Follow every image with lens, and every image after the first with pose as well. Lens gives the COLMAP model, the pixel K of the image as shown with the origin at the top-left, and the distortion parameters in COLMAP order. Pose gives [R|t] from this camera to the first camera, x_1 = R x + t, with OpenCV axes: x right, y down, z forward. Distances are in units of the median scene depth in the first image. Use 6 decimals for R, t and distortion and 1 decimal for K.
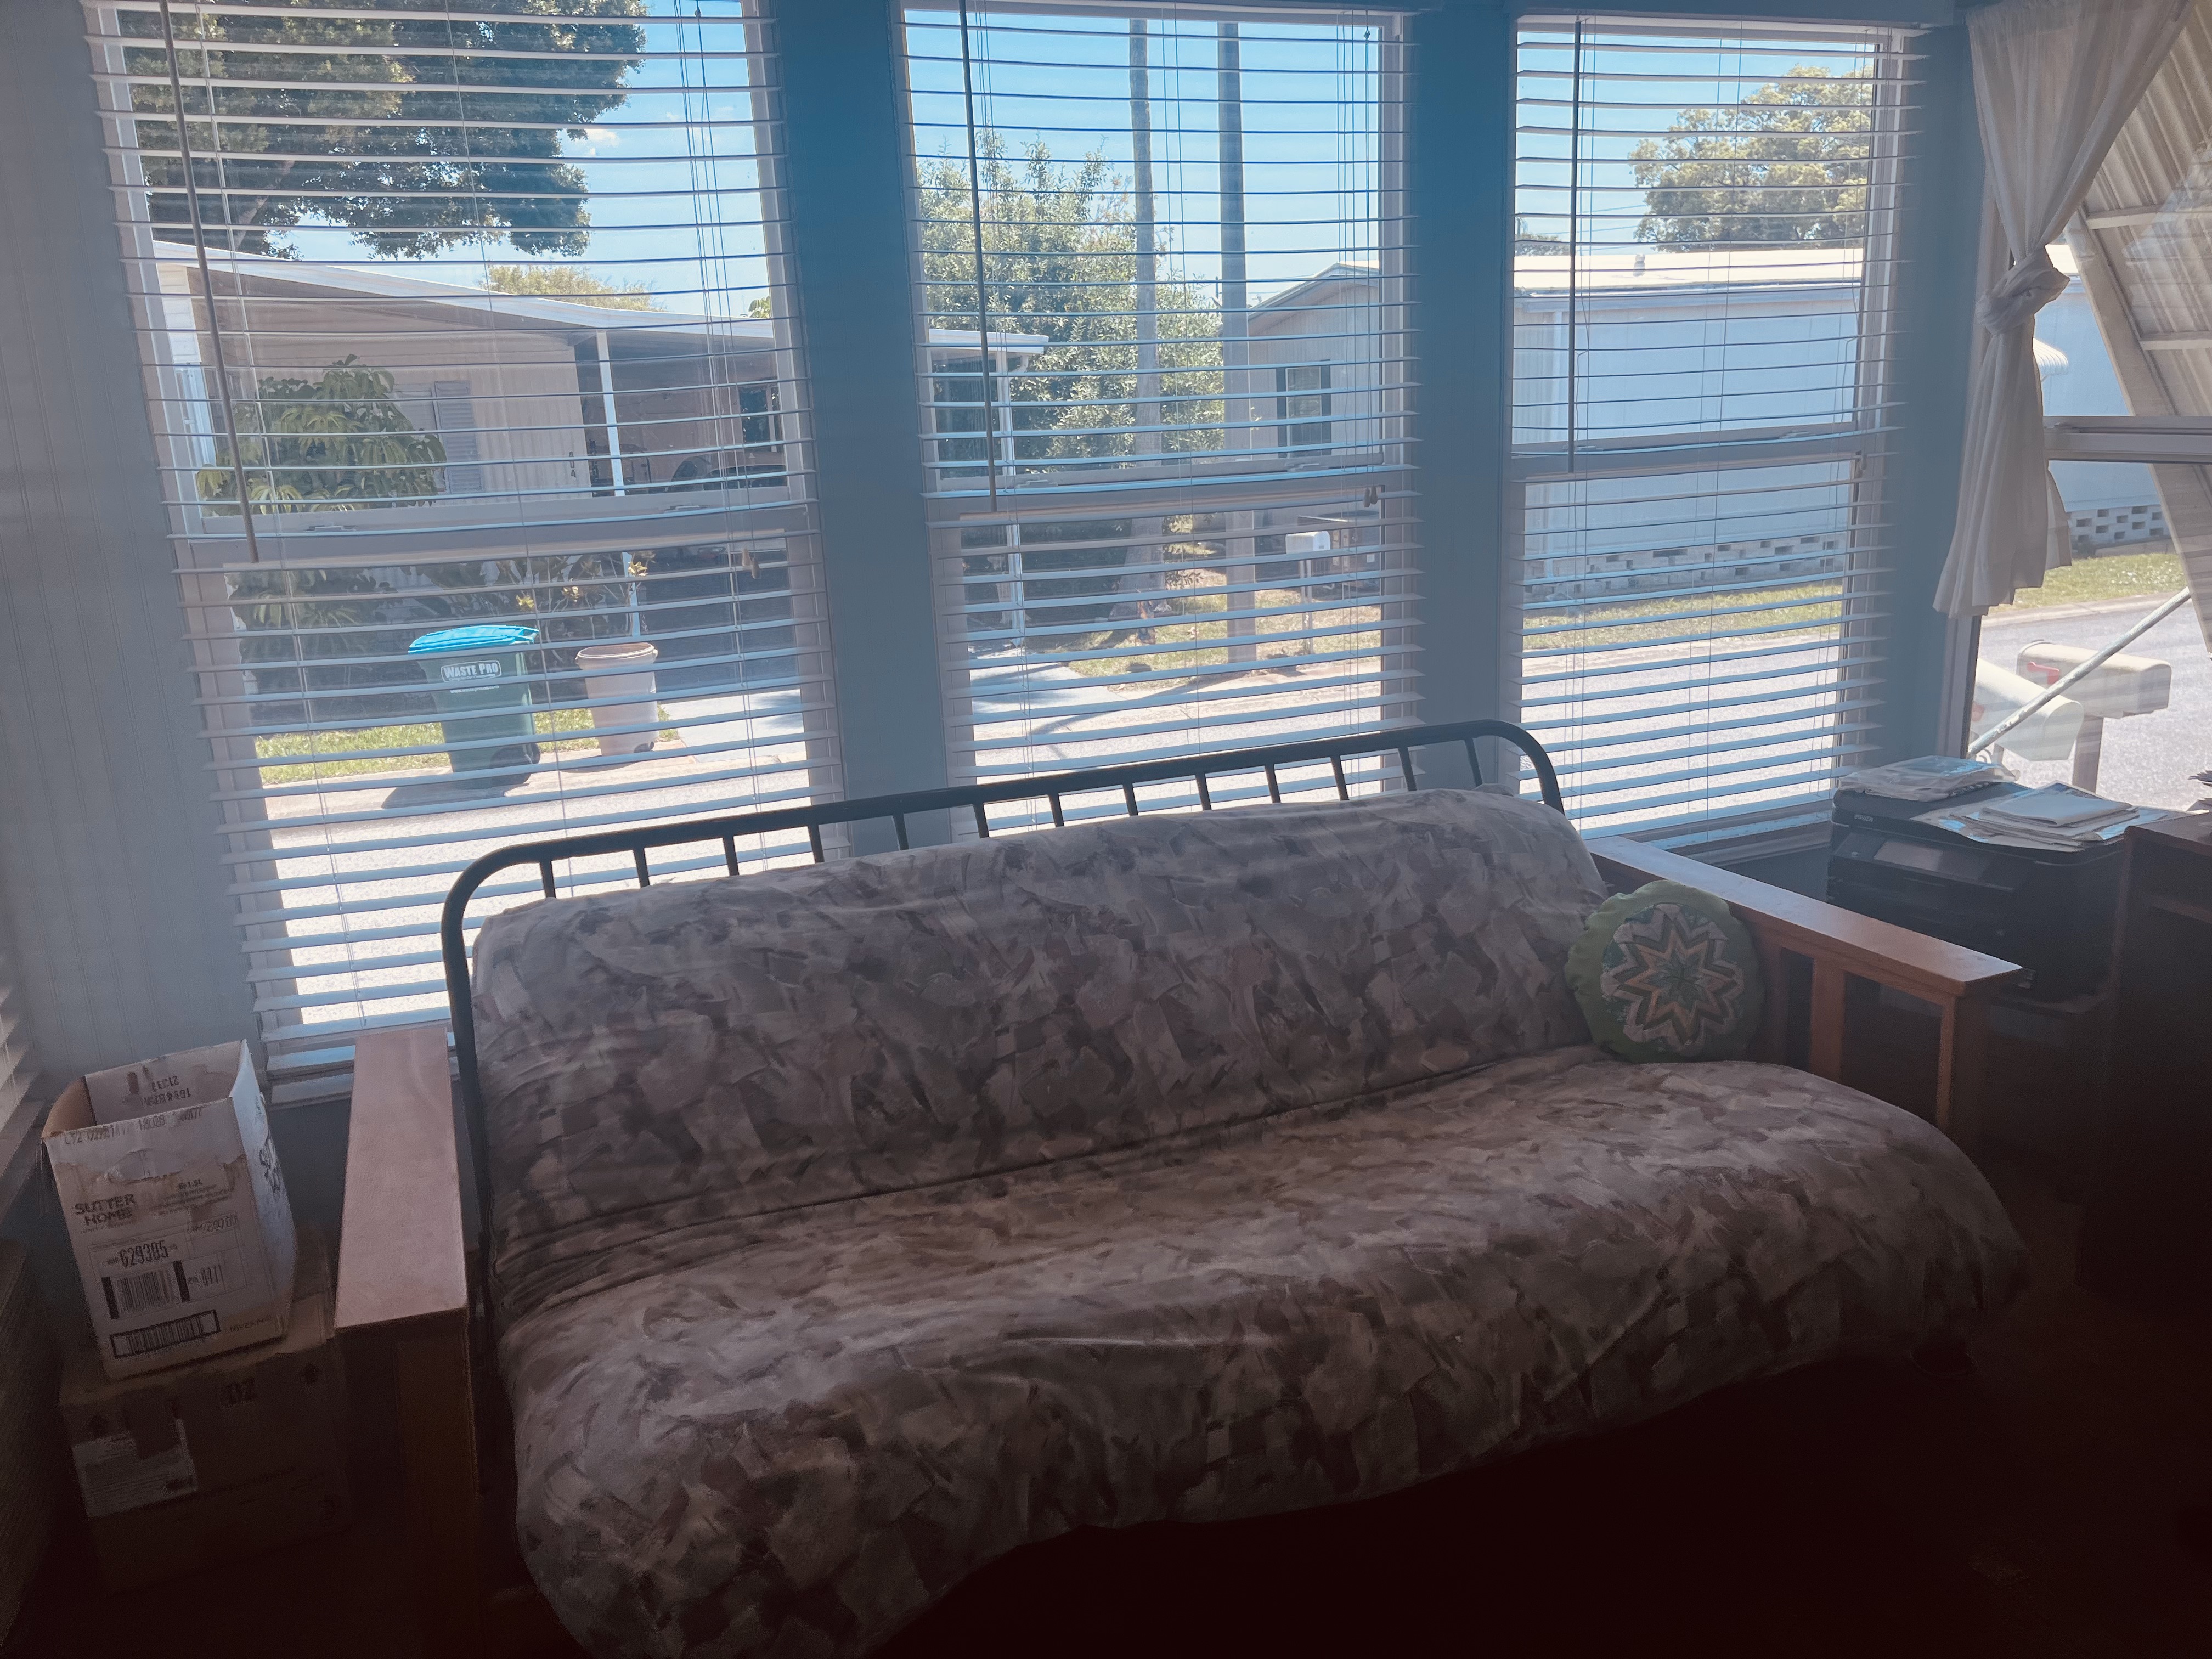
lens RADIAL K [[1743.8, 0, 1111.5], [0, 1743.8, 744.4], [0, 0, 1]] dist [0.086255, -0.158499]
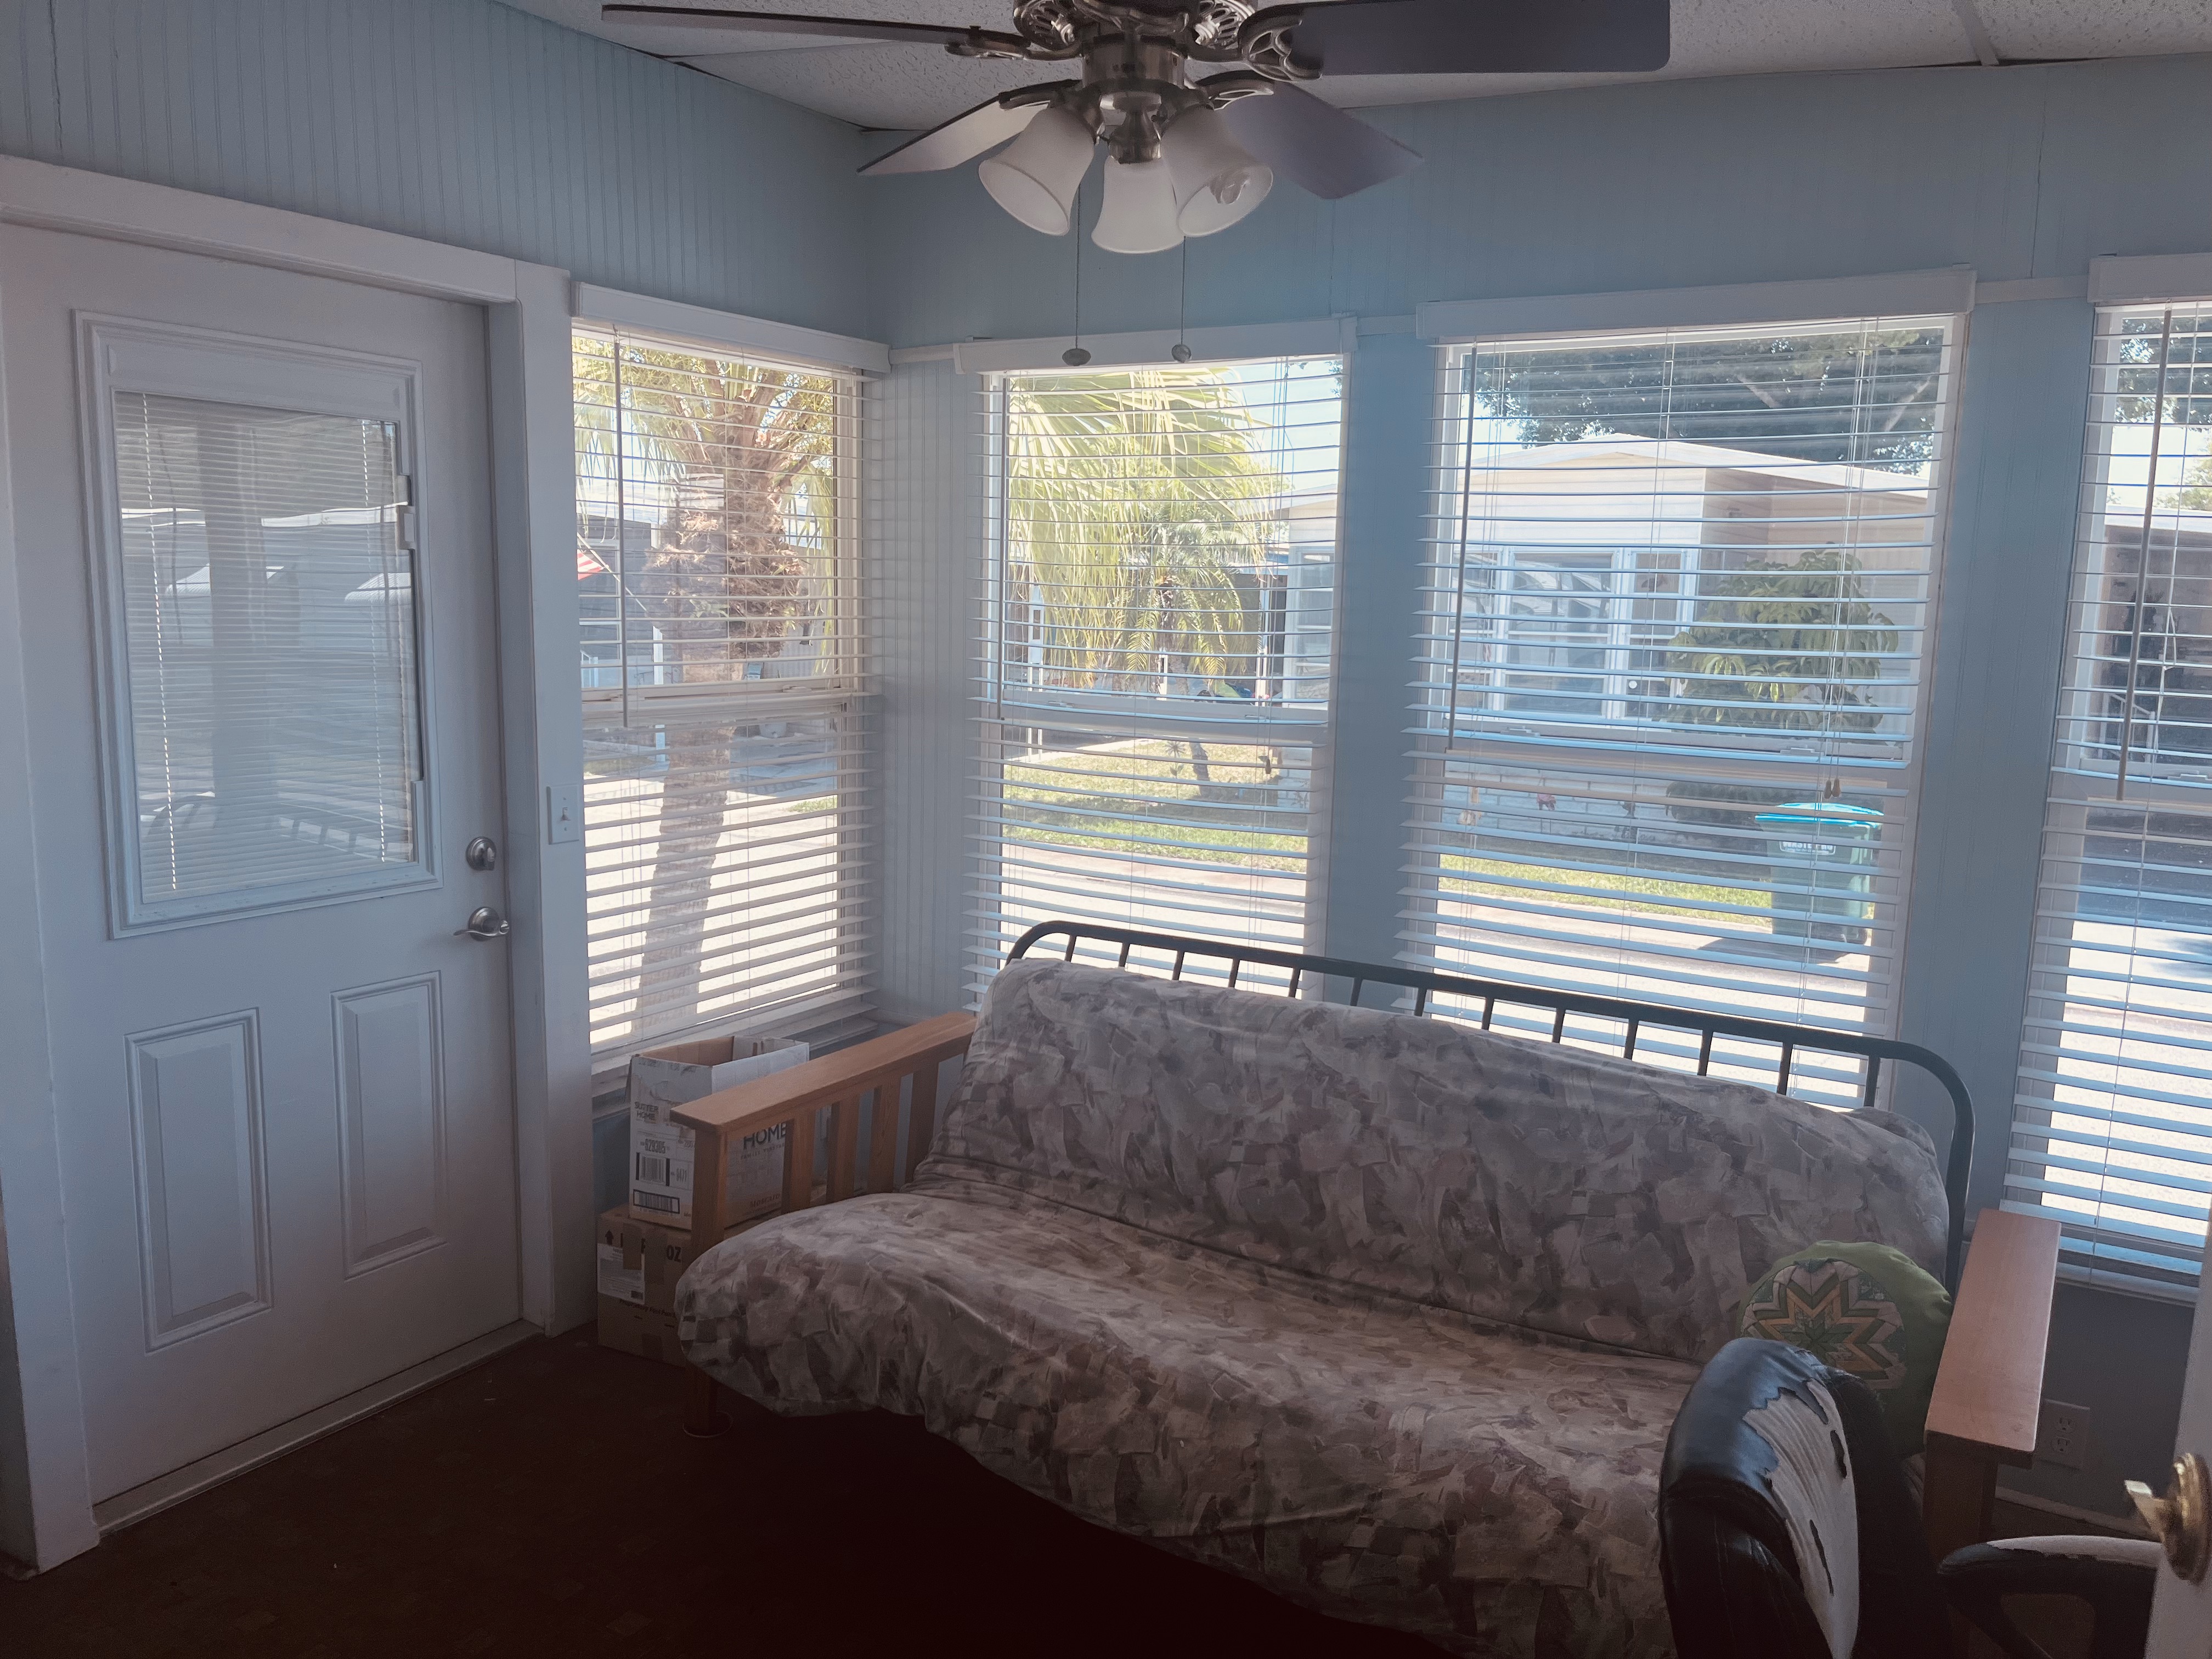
lens RADIAL K [[1722.3, 0, 1113.5], [0, 1722.3, 841.9], [0, 0, 1]] dist [0.051453, -0.073368]
pose [[0.587929, 0.174854, -0.789789, 0.833104], [-0.210013, 0.975873, 0.059715, -0.103975], [0.781175, 0.130758, 0.610465, 0.141591]]
